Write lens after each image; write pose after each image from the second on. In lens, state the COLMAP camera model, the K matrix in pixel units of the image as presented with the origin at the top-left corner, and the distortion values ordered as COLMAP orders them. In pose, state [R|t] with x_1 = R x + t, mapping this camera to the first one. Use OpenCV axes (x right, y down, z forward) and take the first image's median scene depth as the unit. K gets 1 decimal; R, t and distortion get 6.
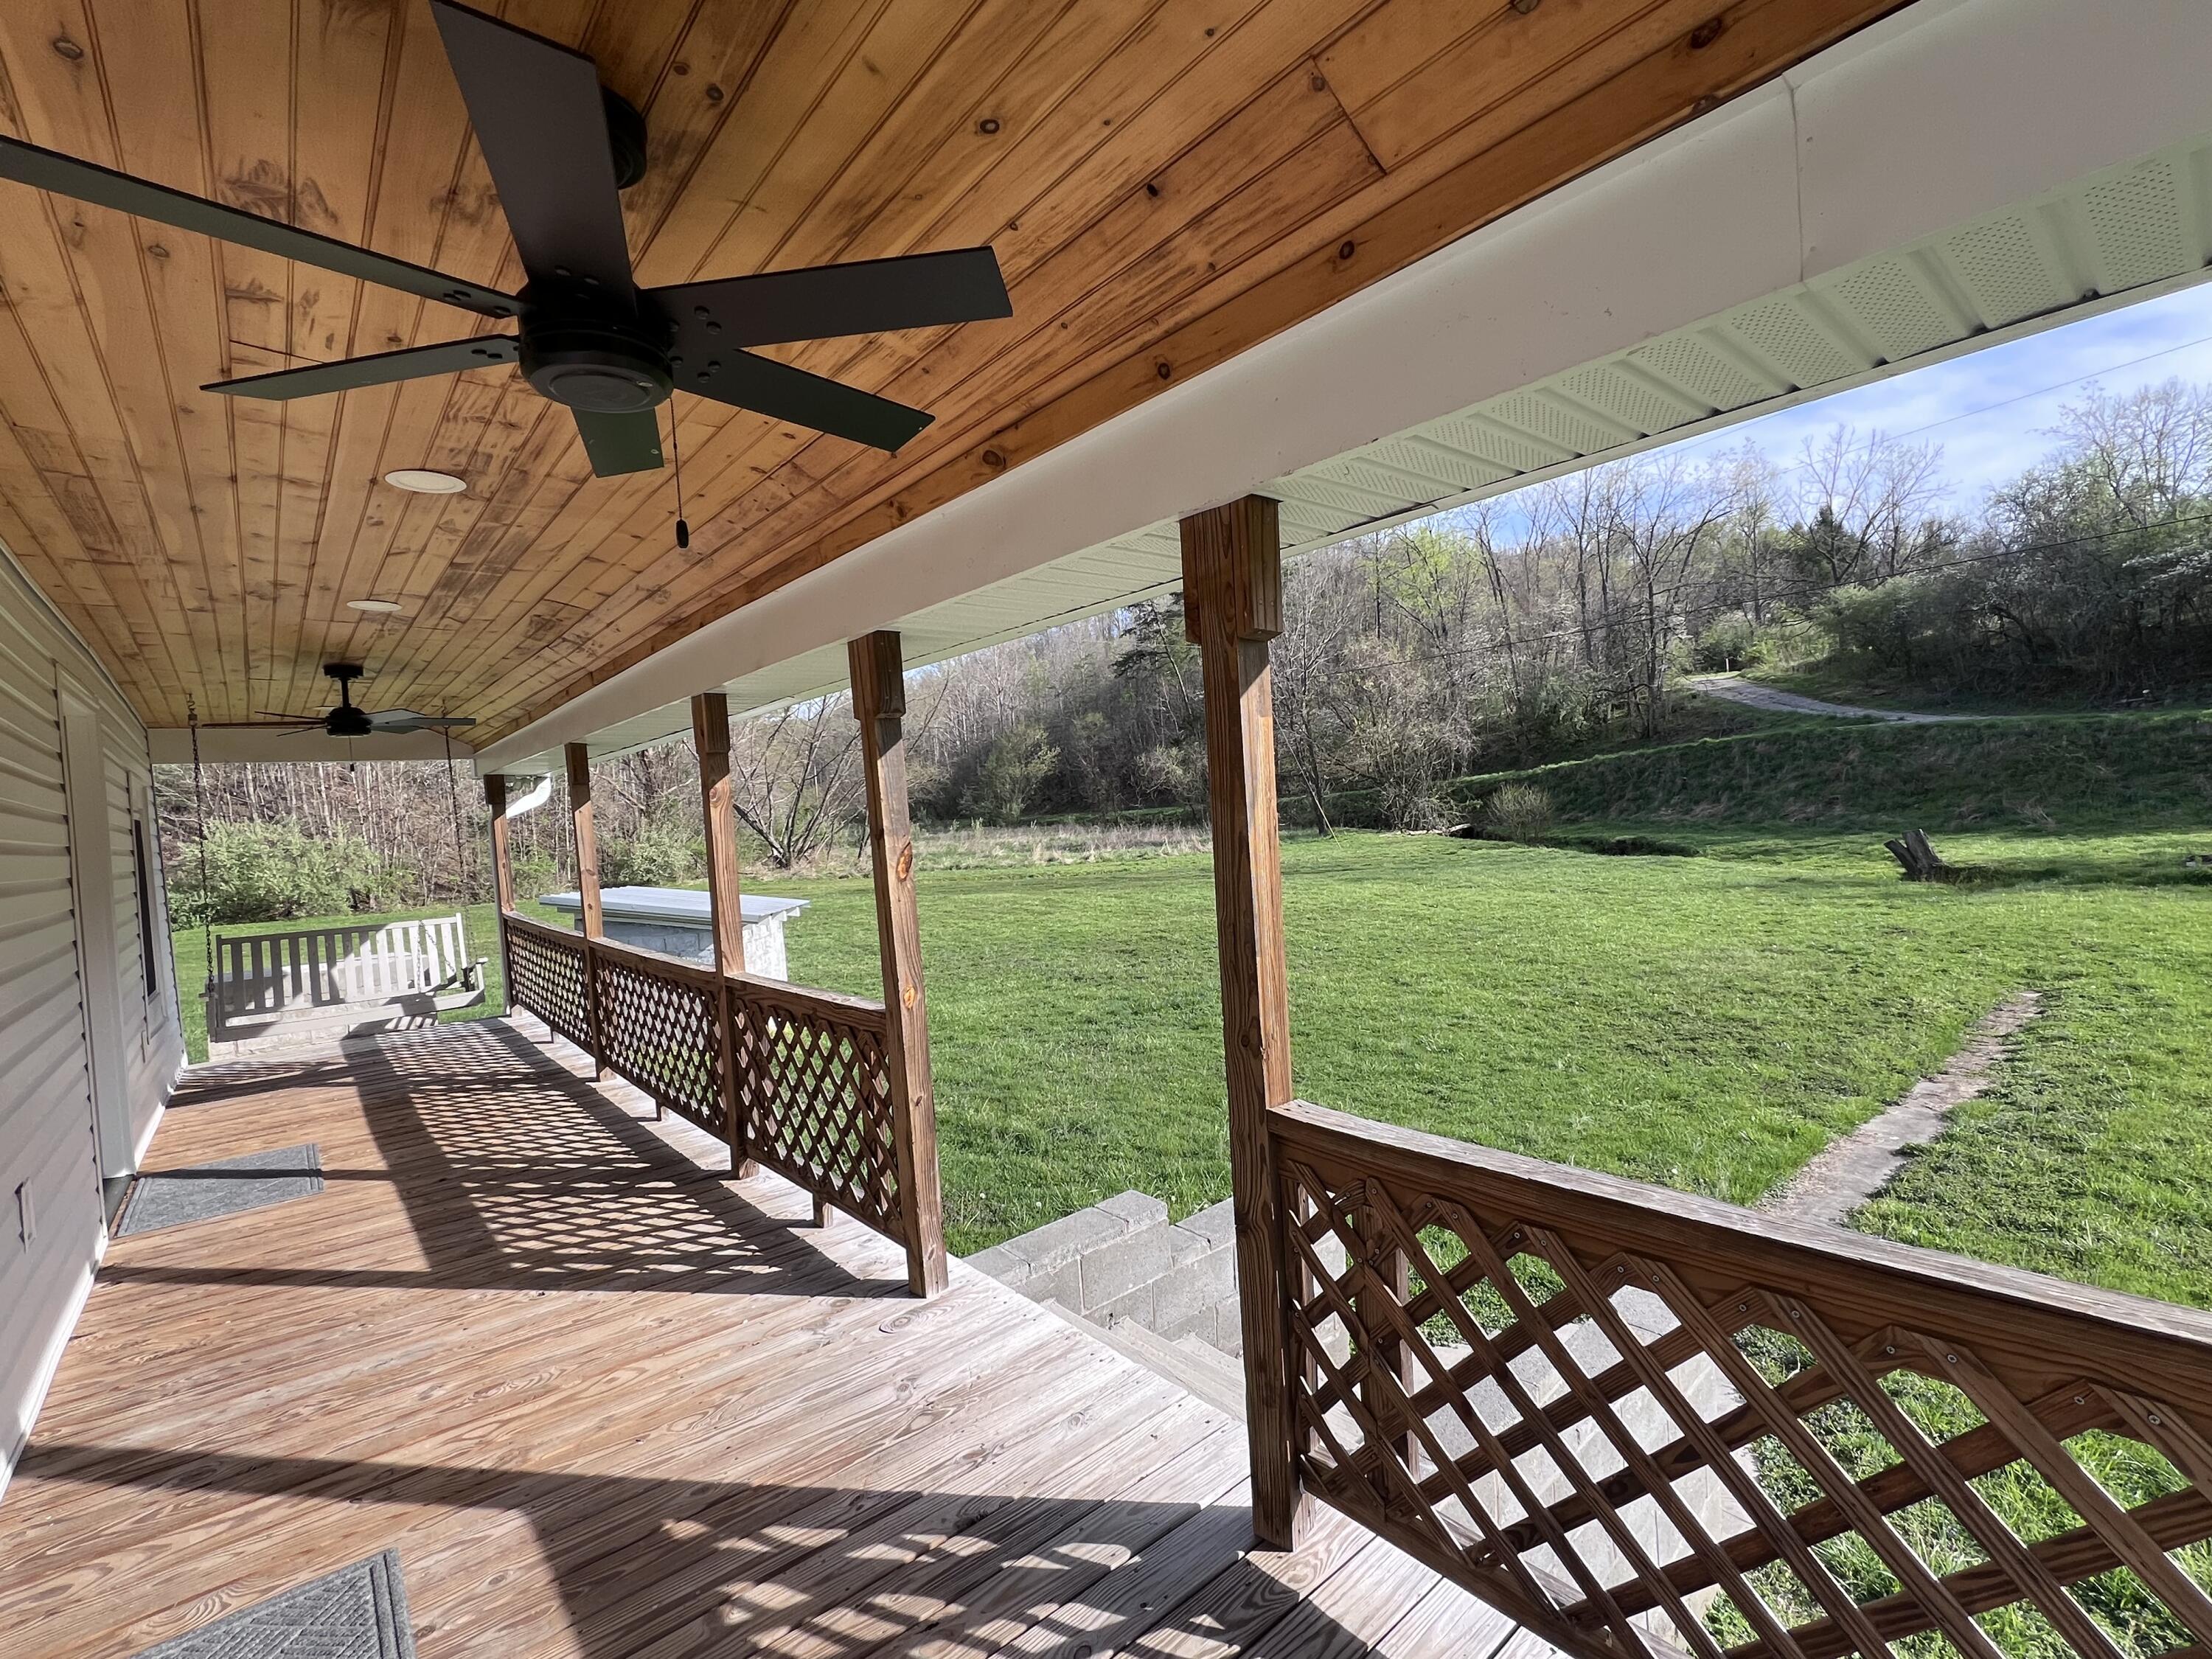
lens RADIAL K [[985.1, 0, 1107.2], [0, 985.1, 839.5], [0, 0, 1]] dist [-0.000674, 0.000485]
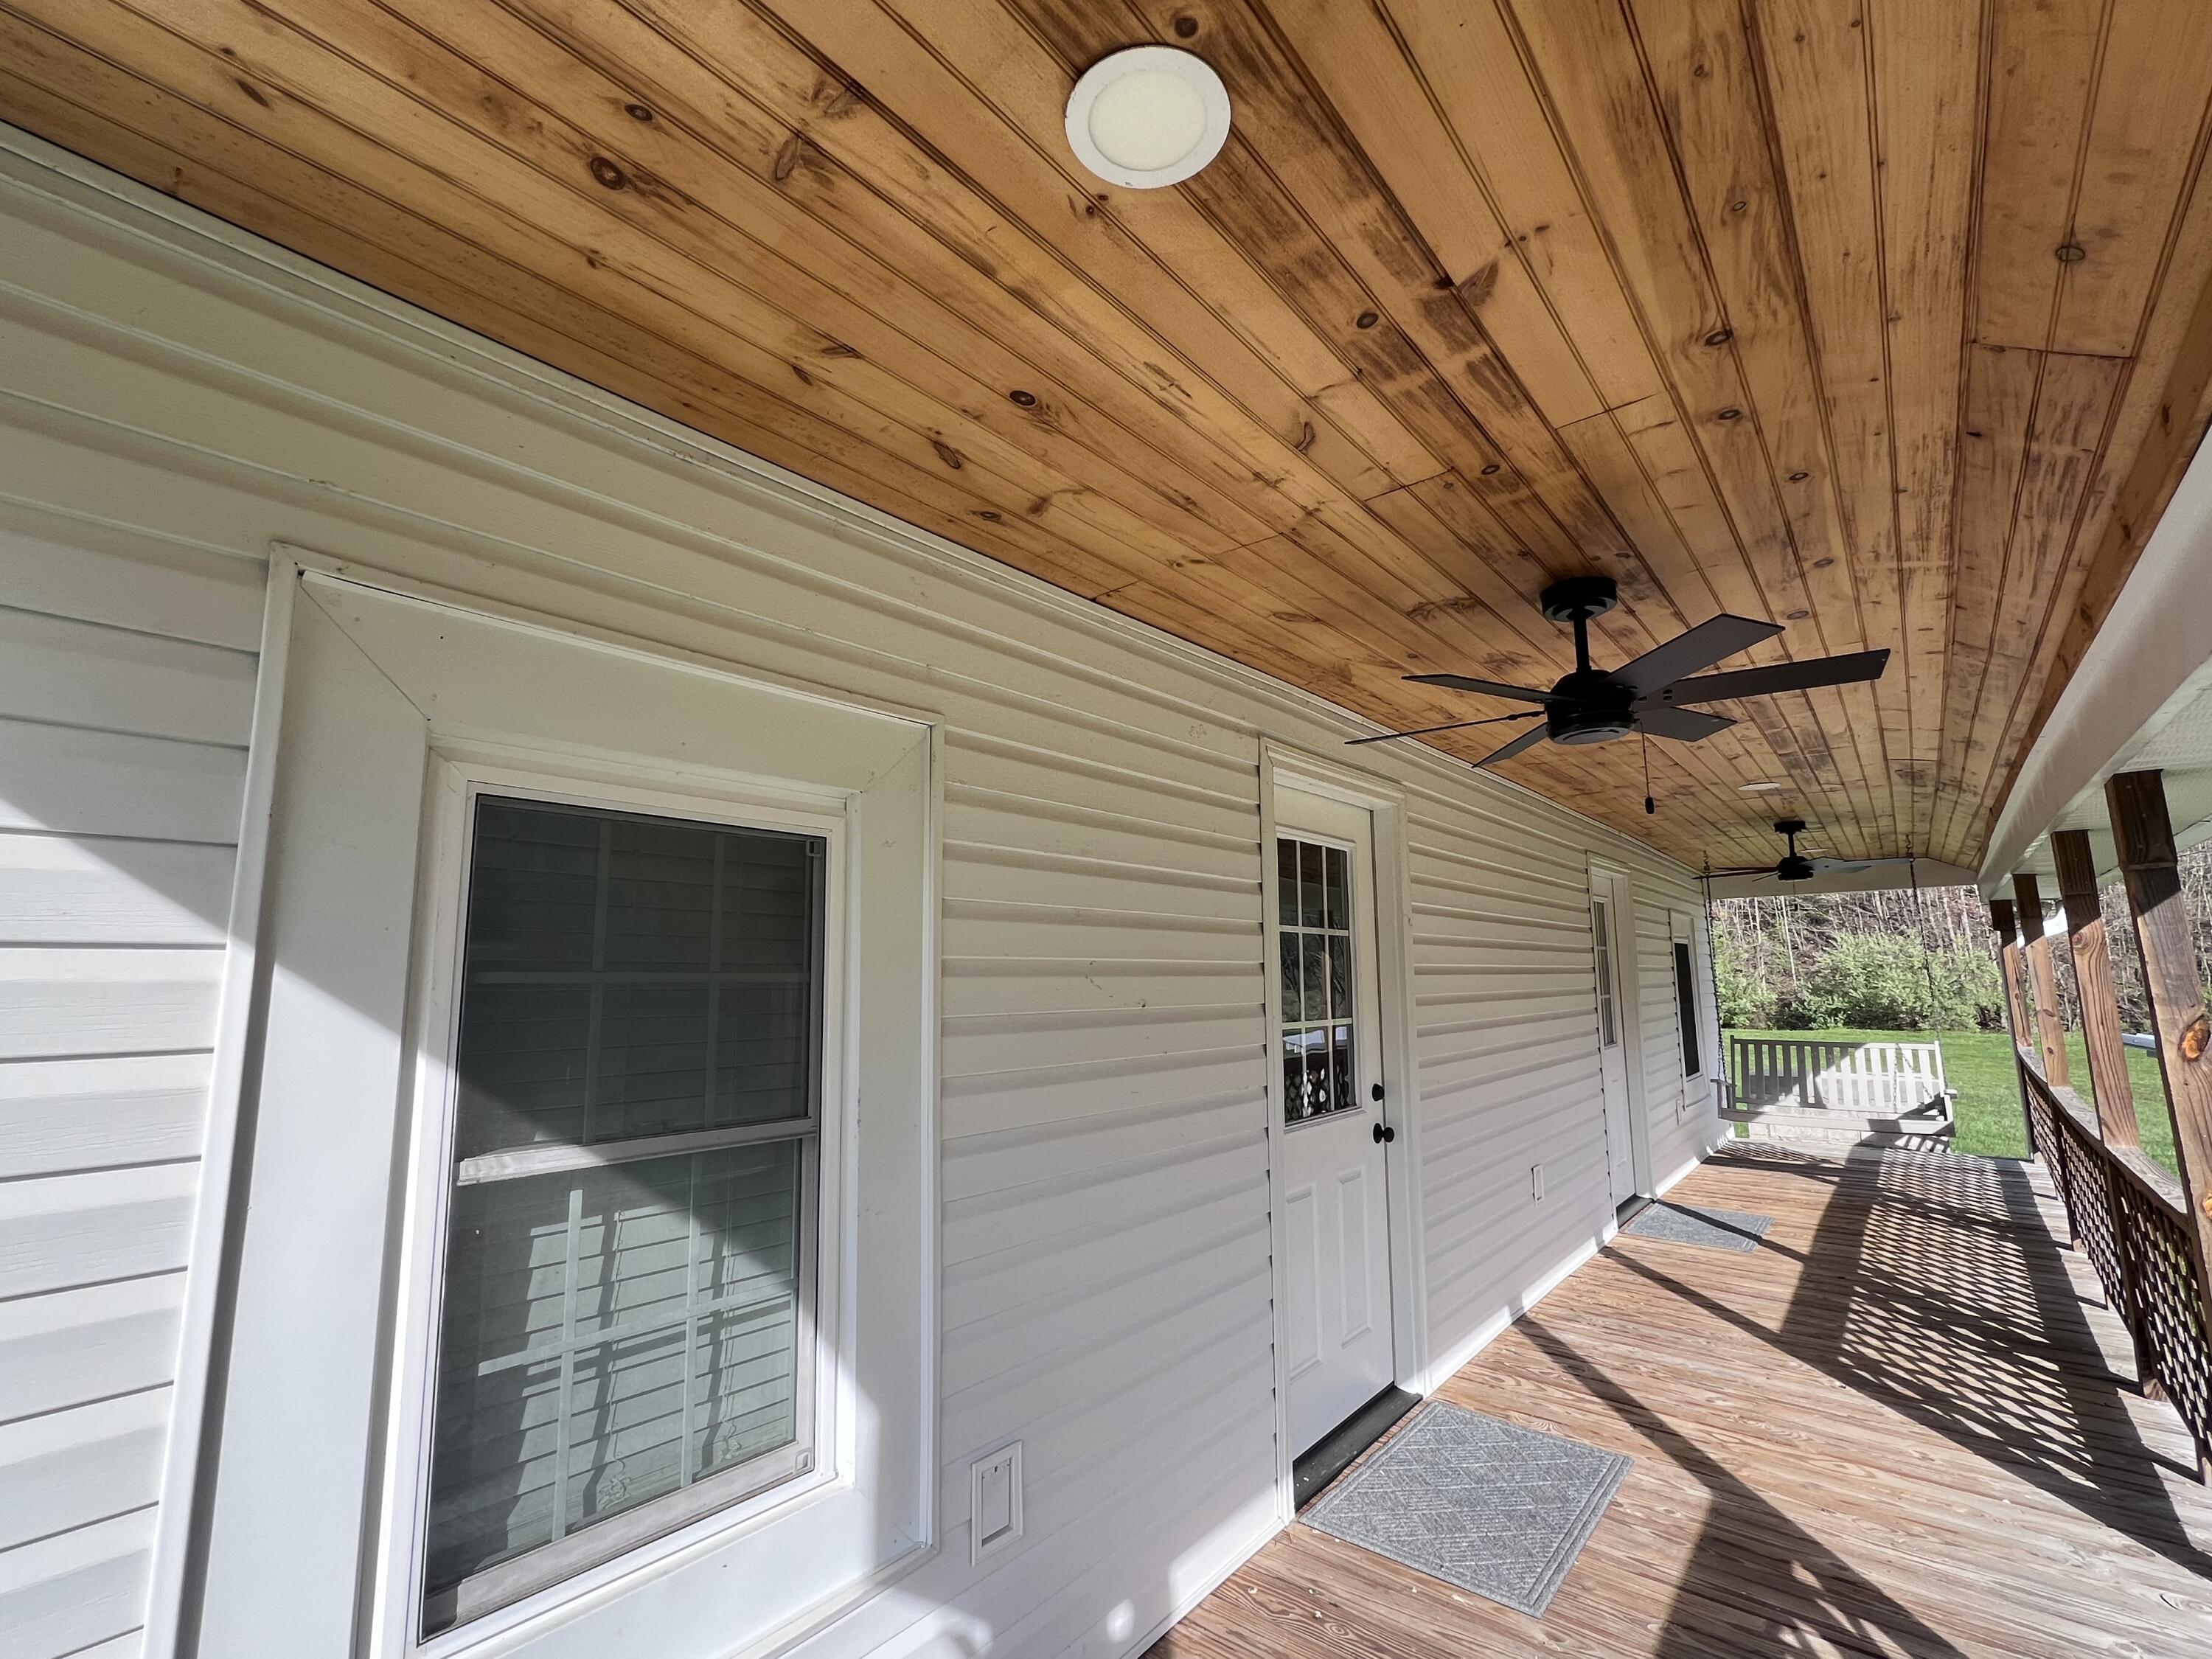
lens RADIAL K [[985.1, 0, 1107.2], [0, 985.1, 839.5], [0, 0, 1]] dist [-0.000674, 0.000485]
pose [[0.171694, -0.081112, -0.981805, 0.375075], [-0.026724, 0.995854, -0.086946, -0.038087], [0.984788, 0.041166, 0.168815, -0.044439]]
